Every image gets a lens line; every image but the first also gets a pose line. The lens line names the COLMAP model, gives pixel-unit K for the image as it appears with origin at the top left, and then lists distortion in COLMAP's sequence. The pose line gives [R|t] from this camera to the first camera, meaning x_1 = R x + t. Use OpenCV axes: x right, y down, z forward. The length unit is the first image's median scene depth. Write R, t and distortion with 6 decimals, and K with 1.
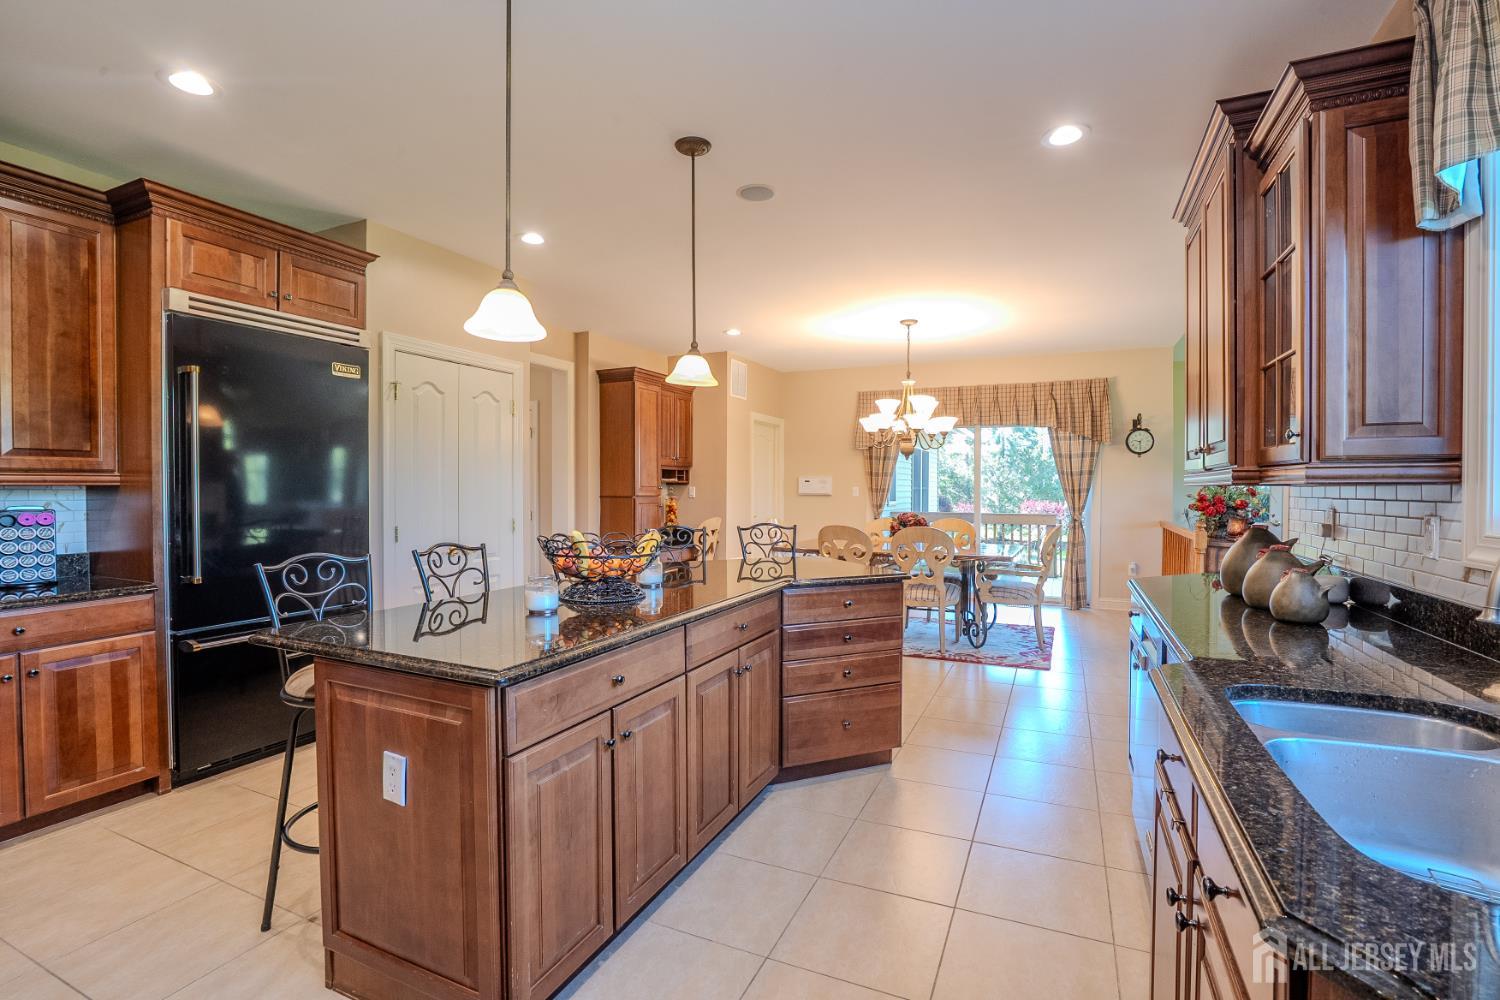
lens RADIAL K [[696.2, 0, 752.5], [0, 696.2, 498.8], [0, 0, 1]] dist [-0.043021, 0.015648]
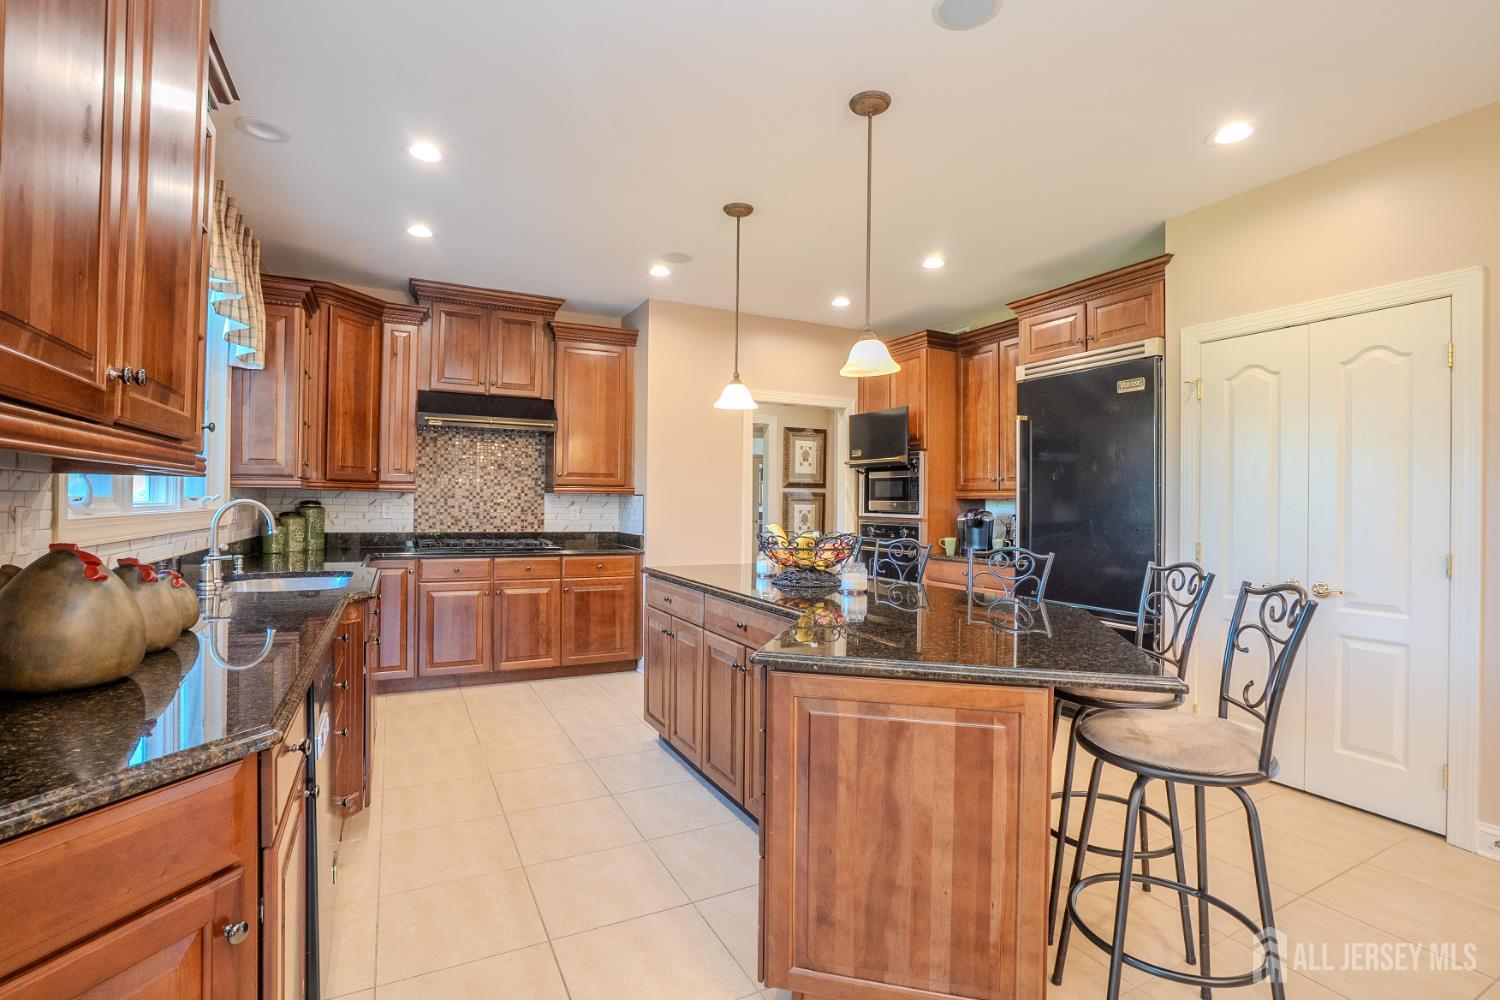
lens RADIAL K [[696.2, 0, 754.3], [0, 696.2, 498.2], [0, 0, 1]] dist [-0.043021, 0.015648]
pose [[-0.611270, -0.001988, -0.791420, 0.578749], [-0.014218, 0.999863, 0.008469, -0.015506], [0.791294, 0.016429, -0.611215, 1.168332]]
